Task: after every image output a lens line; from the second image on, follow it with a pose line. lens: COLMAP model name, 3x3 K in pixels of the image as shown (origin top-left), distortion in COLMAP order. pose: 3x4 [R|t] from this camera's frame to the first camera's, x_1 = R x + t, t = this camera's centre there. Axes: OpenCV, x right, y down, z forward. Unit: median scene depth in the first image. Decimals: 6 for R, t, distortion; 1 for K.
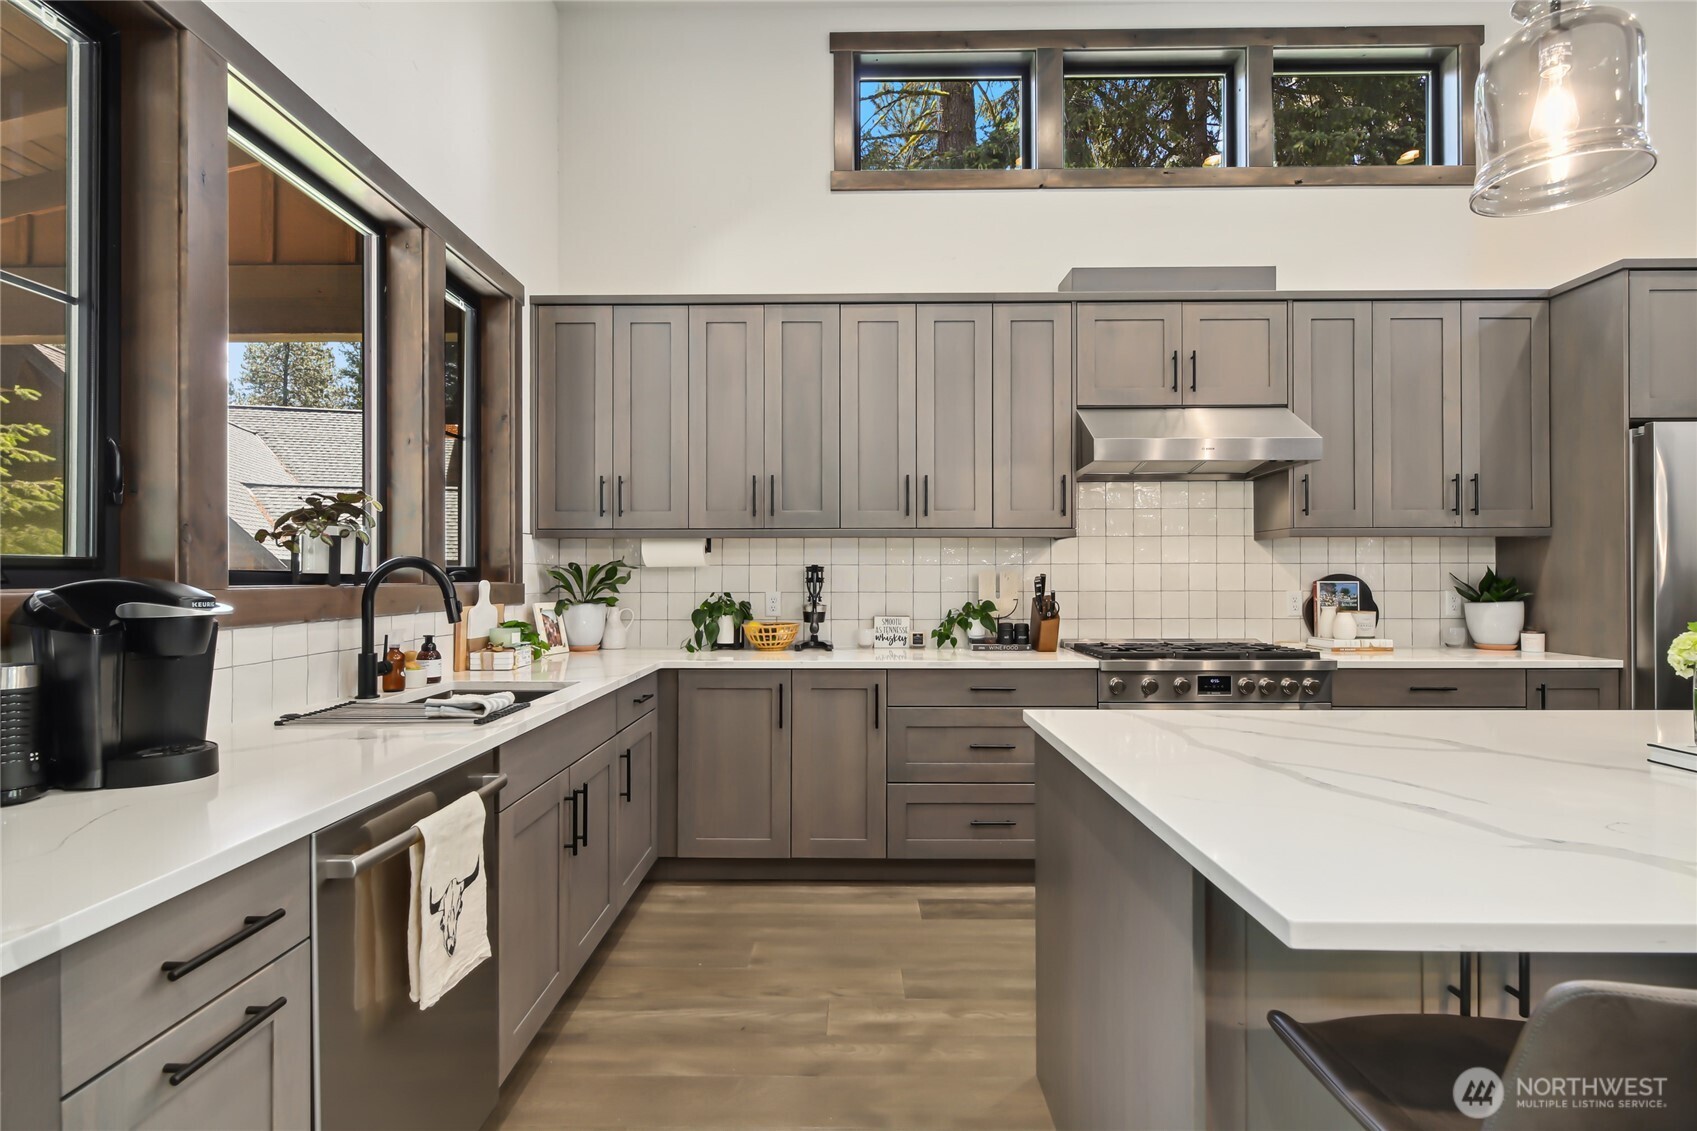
lens RADIAL K [[826.5, 0, 843.5], [0, 826.5, 572.6], [0, 0, 1]] dist [0.001578, 0.000579]
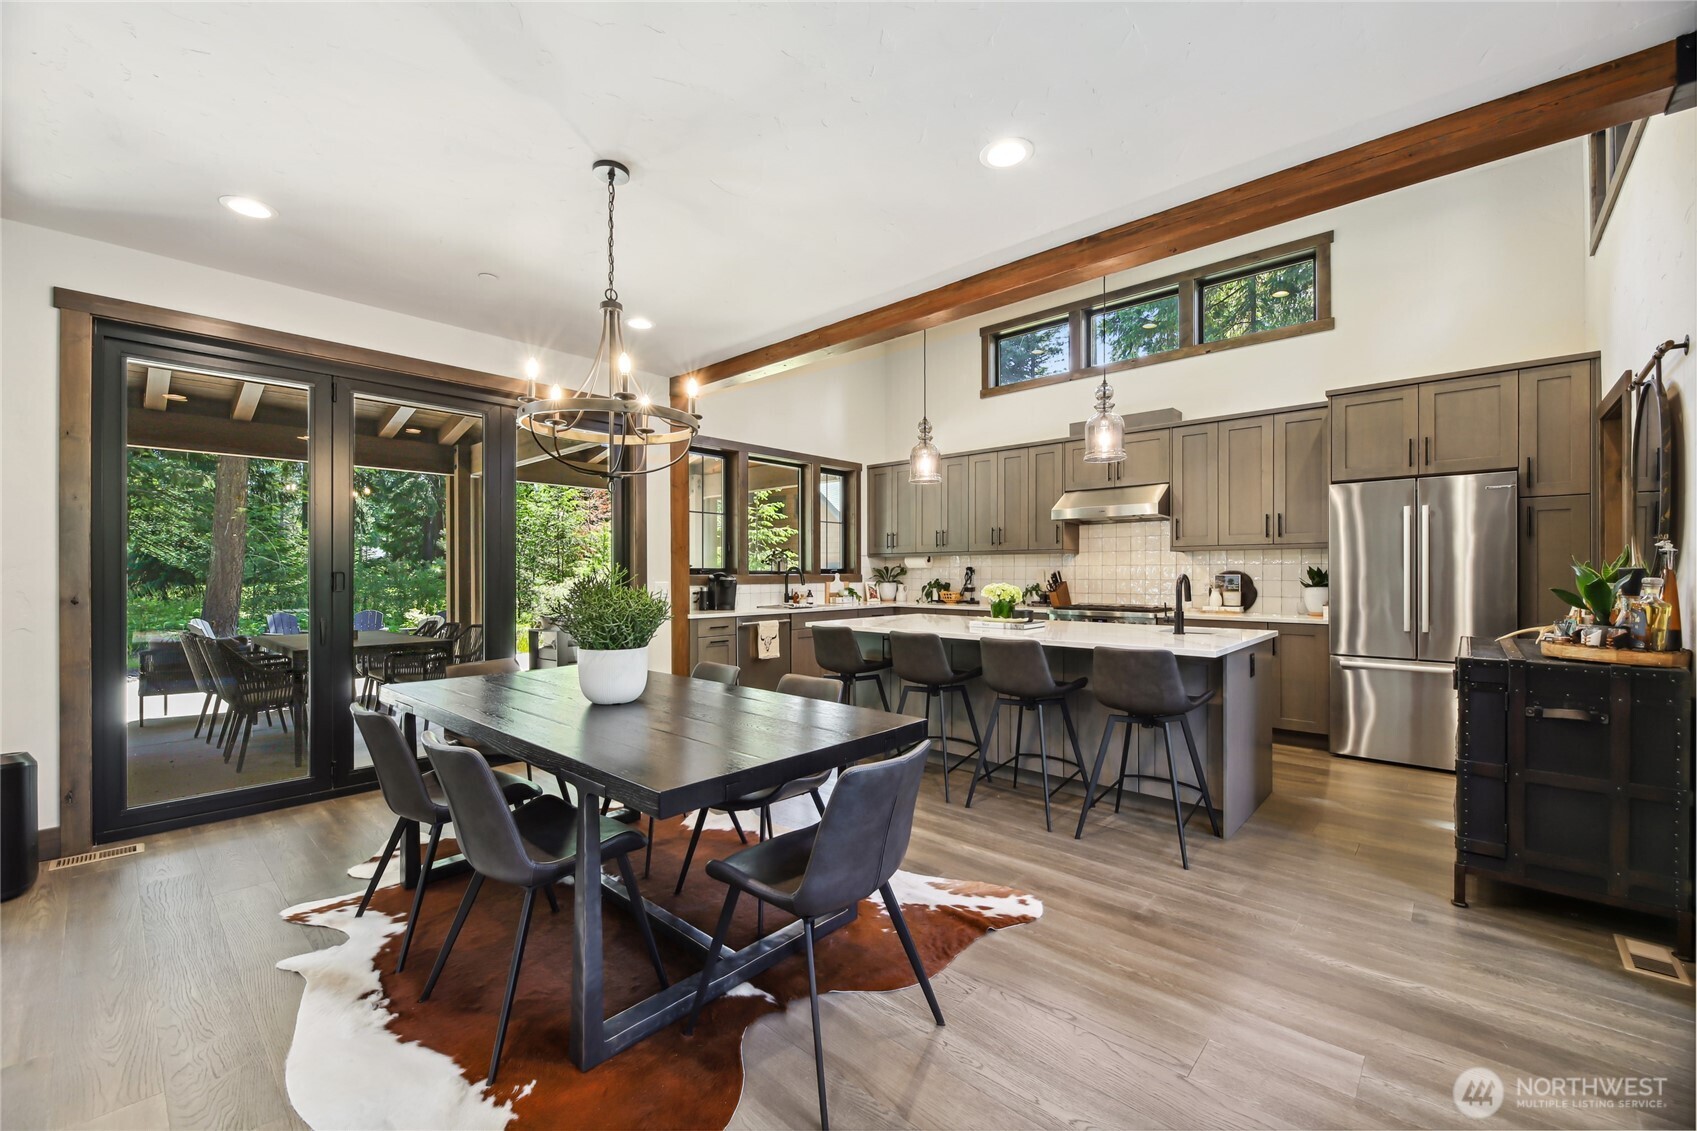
lens RADIAL K [[683.4, 0, 844.7], [0, 683.4, 572.9], [0, 0, 1]] dist [0.006281, -0.005103]
pose [[0.746083, 0.001076, -0.665852, 1.247348], [0.003957, 0.999974, 0.006051, -0.007166], [0.665841, -0.007149, 0.746059, -0.827932]]
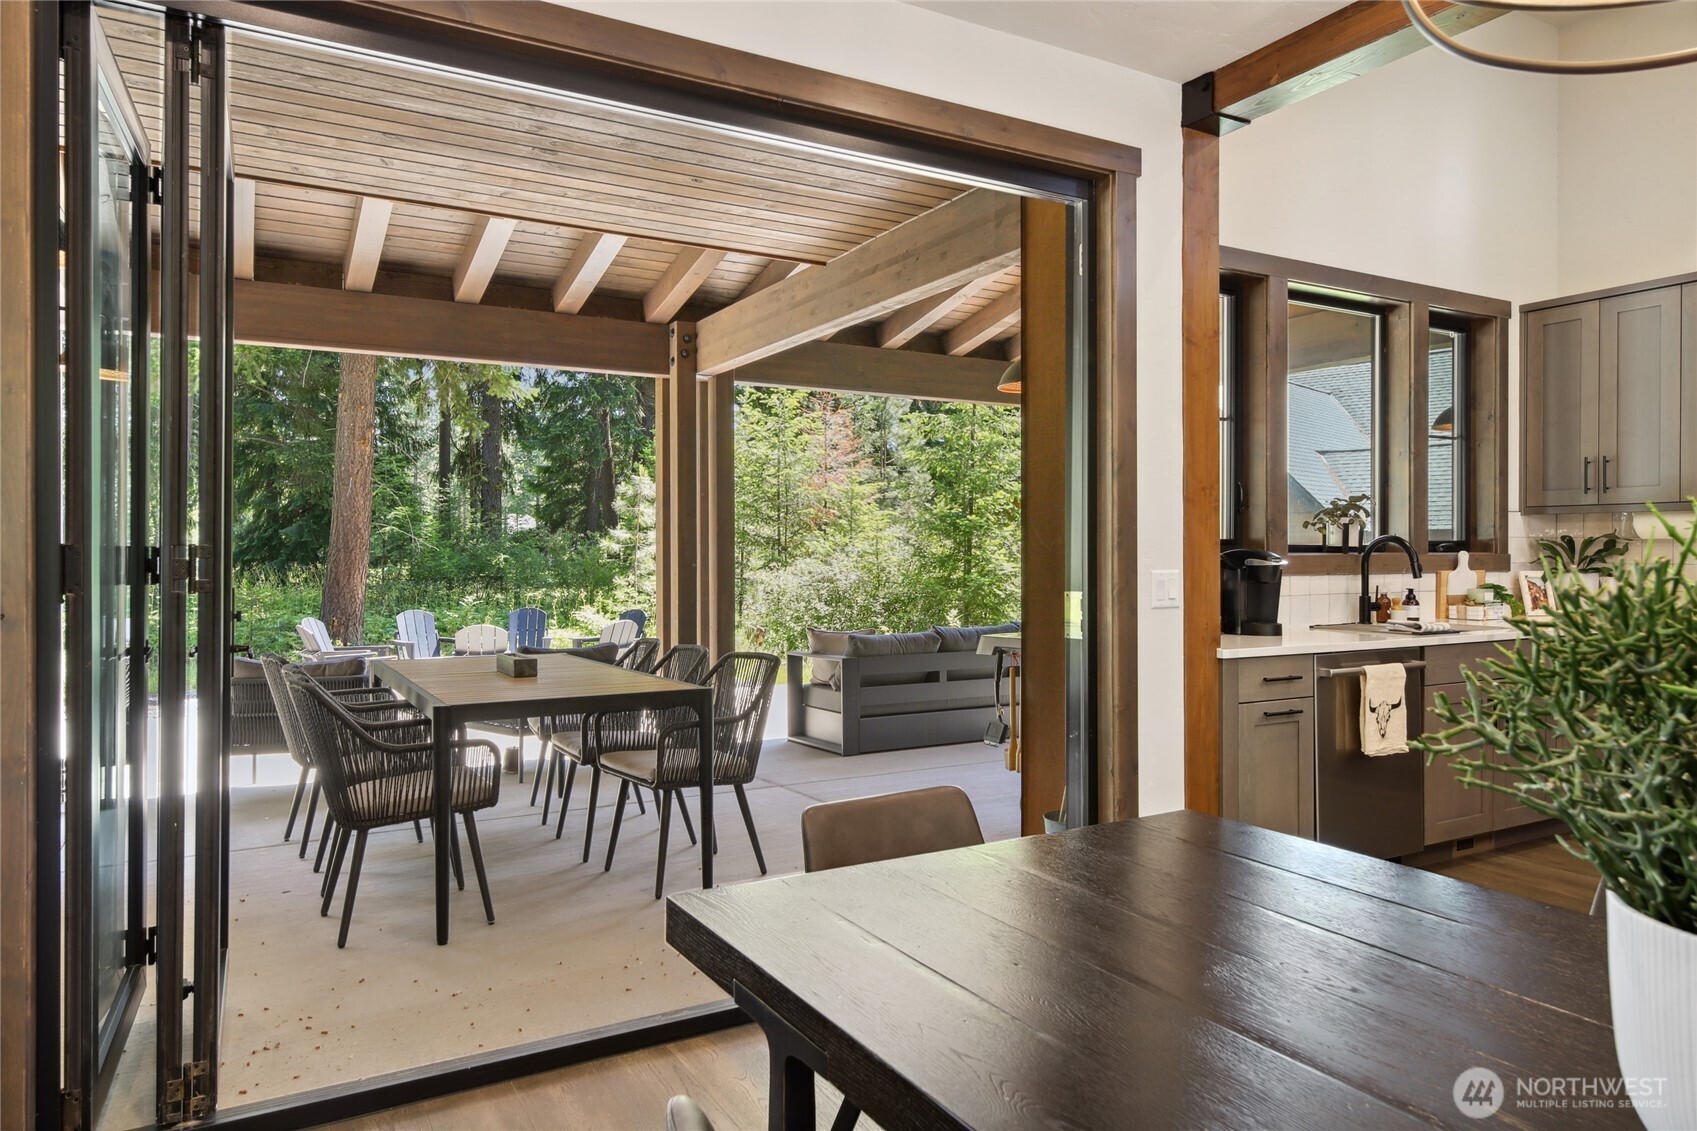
lens RADIAL K [[1081.2, 0, 844.9], [0, 1081.2, 555.8], [0, 0, 1]] dist [0.044824, -0.041316]
pose [[0.505695, 0.005767, -0.862693, 0.567286], [0.004100, 0.999950, 0.009088, -0.002944], [0.862702, -0.008133, 0.505647, -0.721895]]
